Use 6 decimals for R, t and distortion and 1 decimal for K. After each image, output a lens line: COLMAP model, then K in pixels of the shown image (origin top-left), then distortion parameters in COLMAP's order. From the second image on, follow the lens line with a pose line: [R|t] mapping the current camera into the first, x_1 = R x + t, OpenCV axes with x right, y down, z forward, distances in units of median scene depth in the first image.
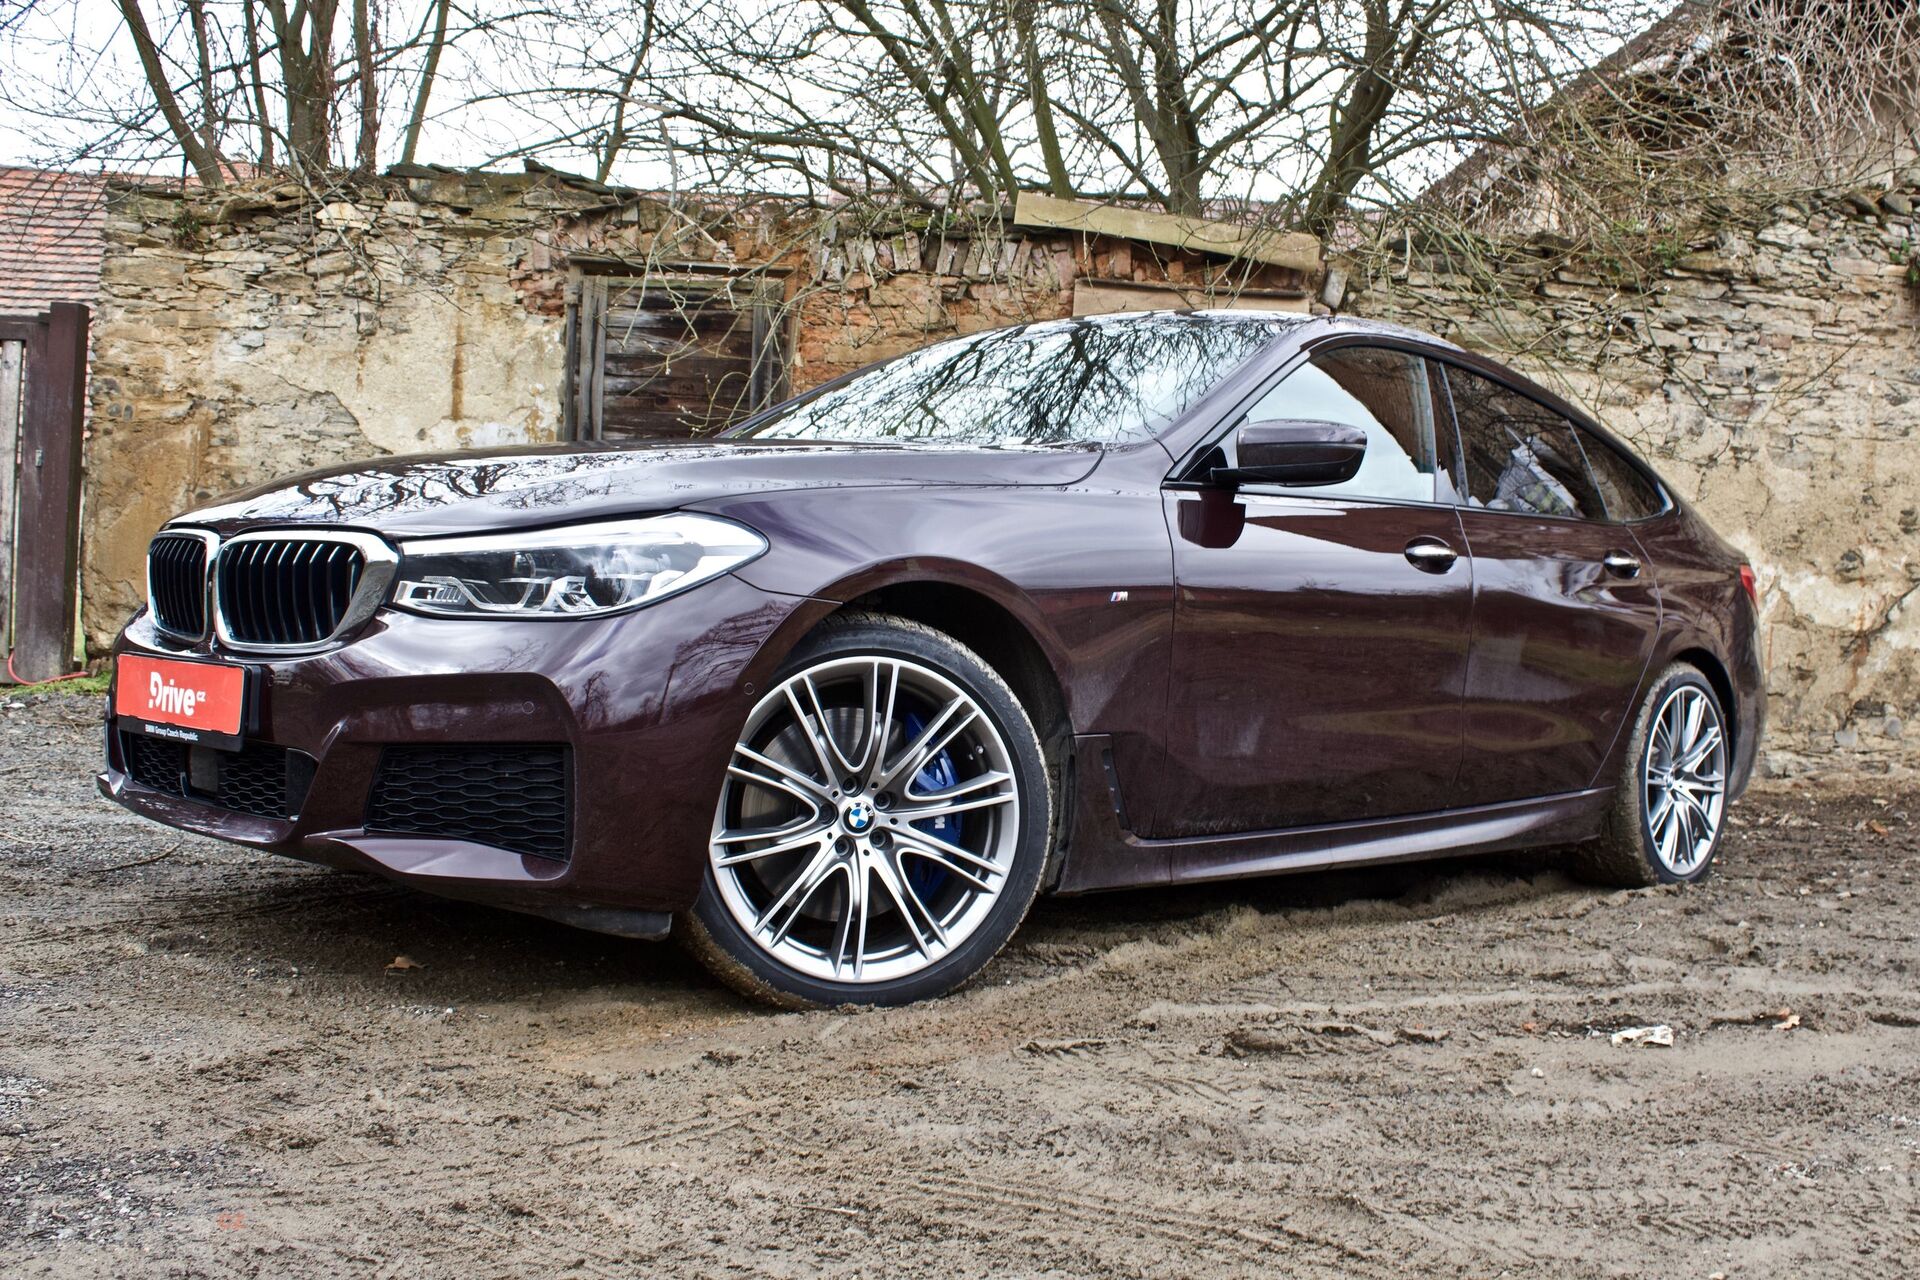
lens RADIAL K [[1922.1, 0, 1052.6], [0, 1922.1, 584.1], [0, 0, 1]] dist [-0.145799, 0.137225]
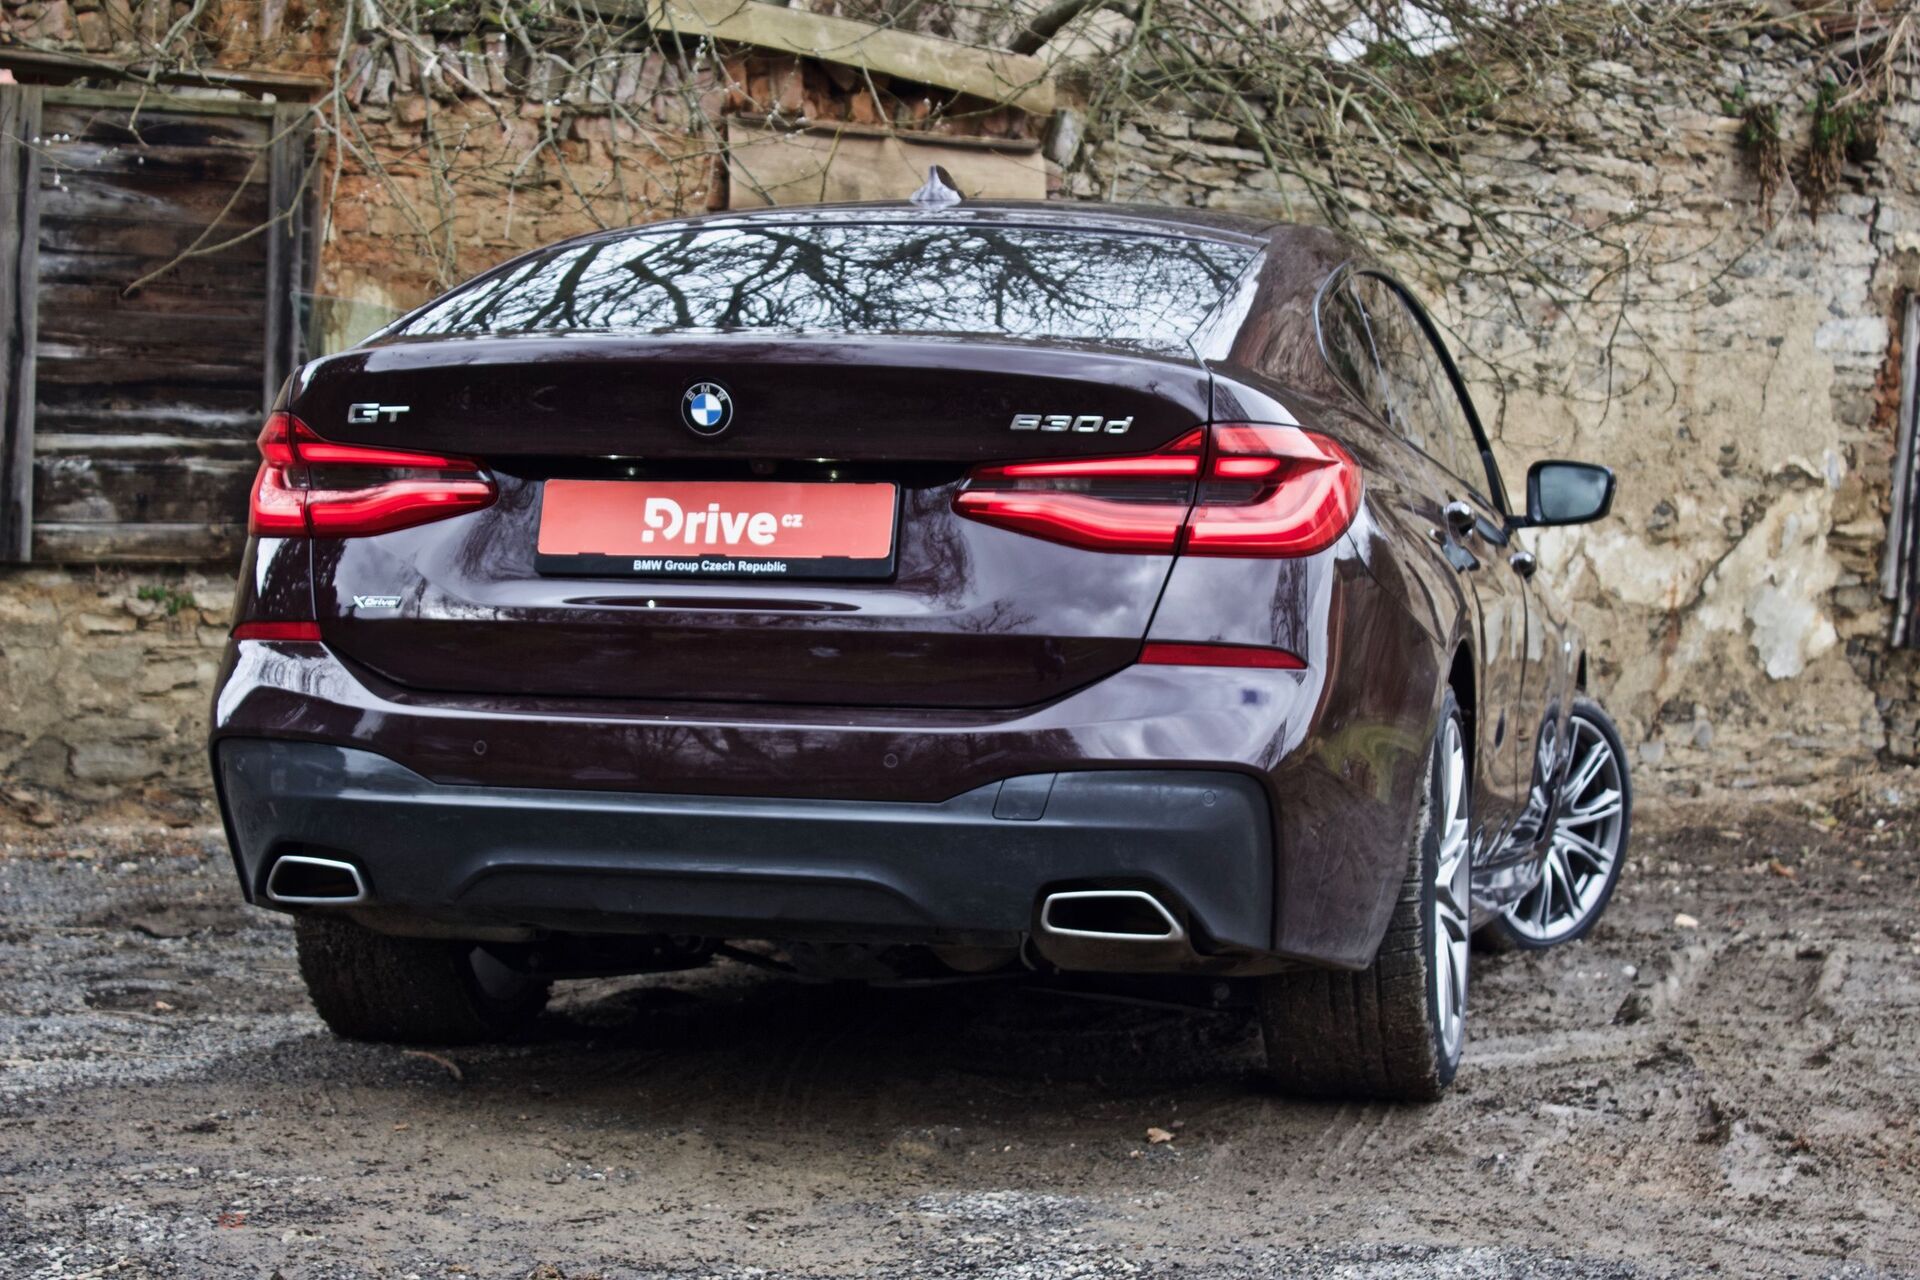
lens RADIAL K [[3546.4, 0, 950.2], [0, 3546.4, 682.9], [0, 0, 1]] dist [0.014029, 0.128708]
pose [[0.898601, -0.037656, 0.437147, -0.472682], [0.009765, 0.997780, 0.065877, -0.043726], [-0.438657, -0.054929, 0.896974, -0.151642]]
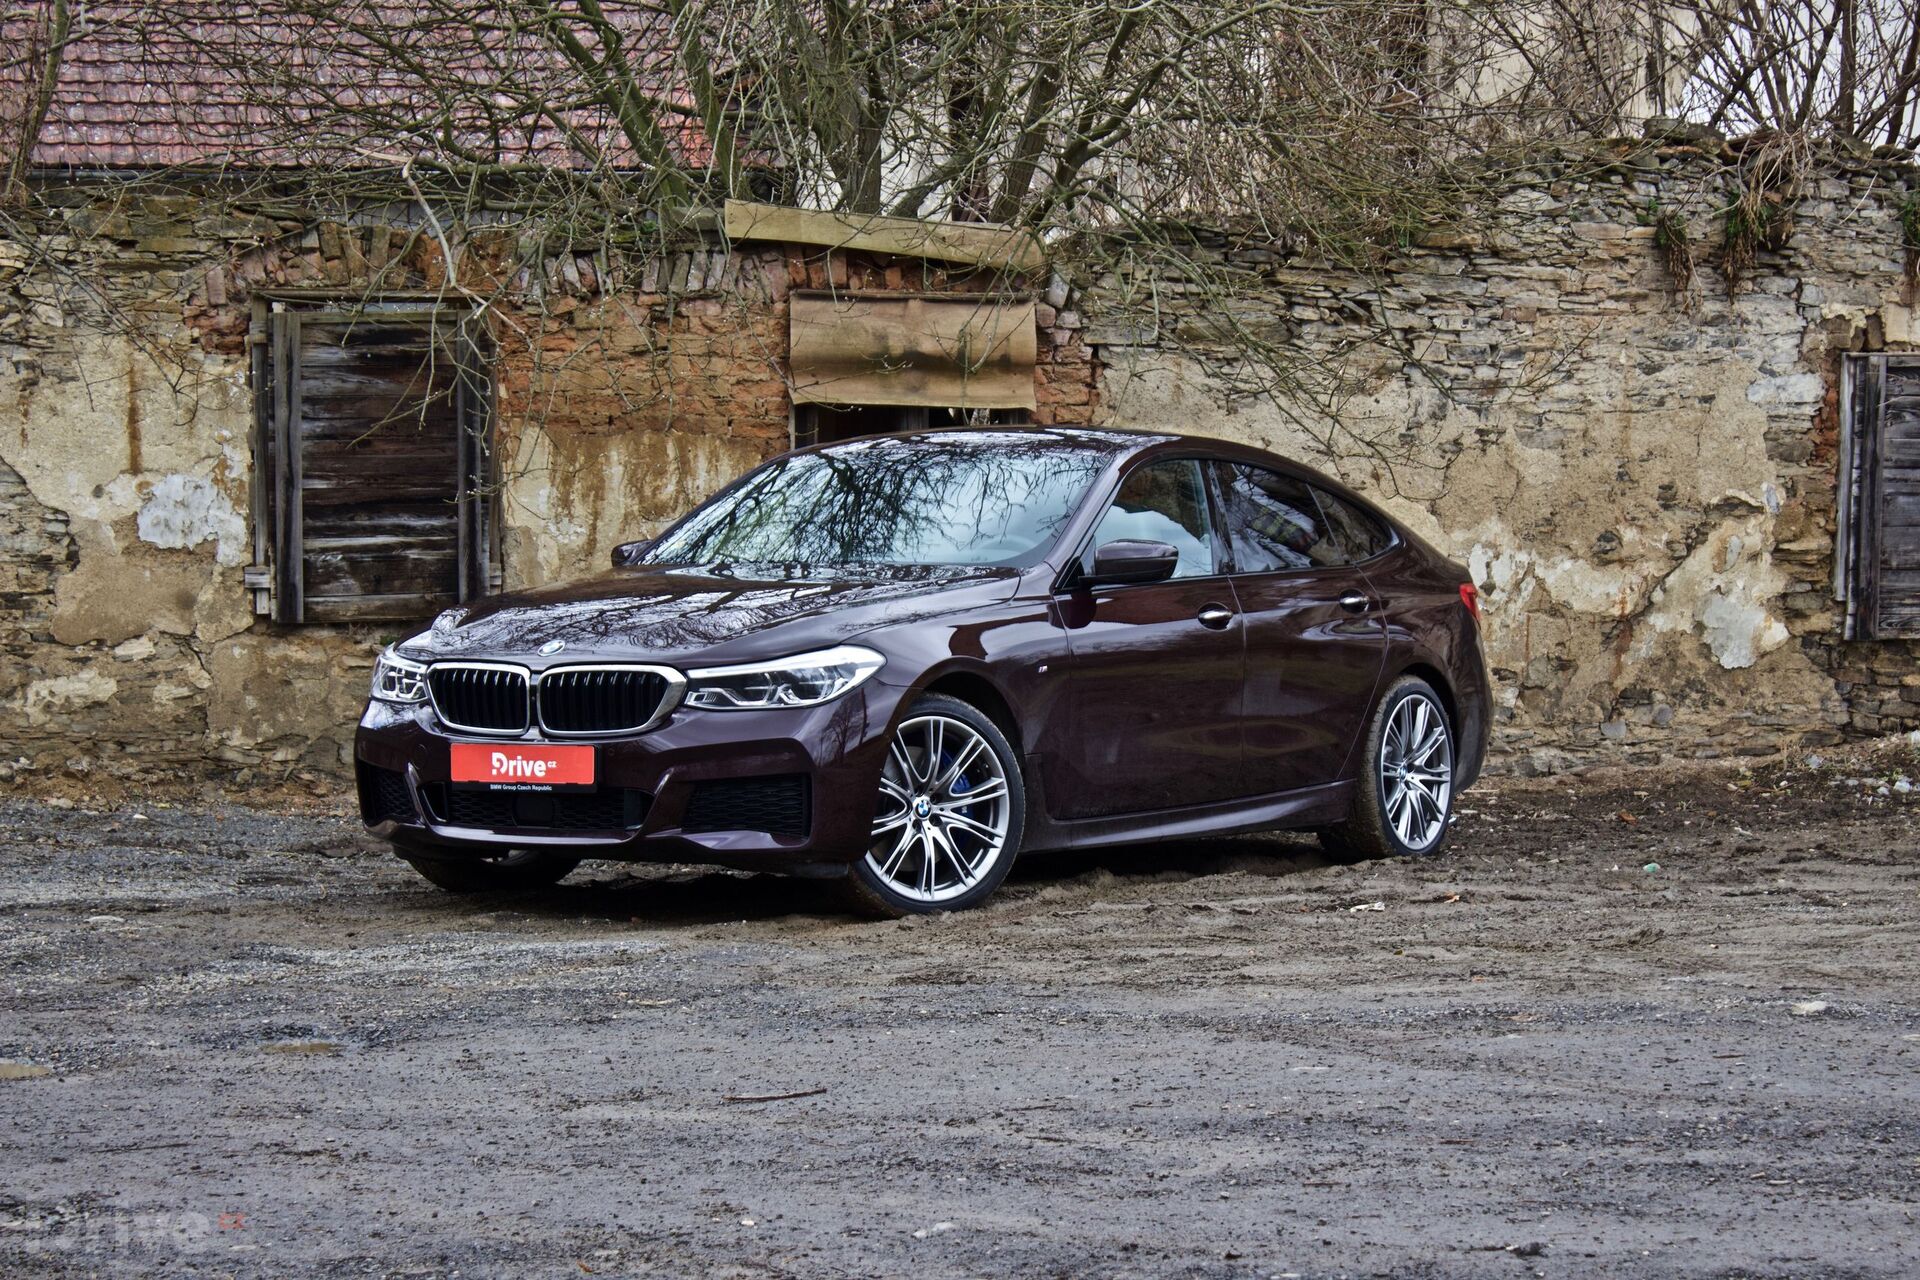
lens RADIAL K [[4551.8, 0, 957.0], [0, 4551.8, 706.7], [0, 0, 1]] dist [0.073722, 0.369186]
pose [[0.981493, -0.058891, 0.182216, -0.333991], [0.048290, 0.996902, 0.062083, -0.092327], [-0.185307, -0.052135, 0.981297, -1.249262]]
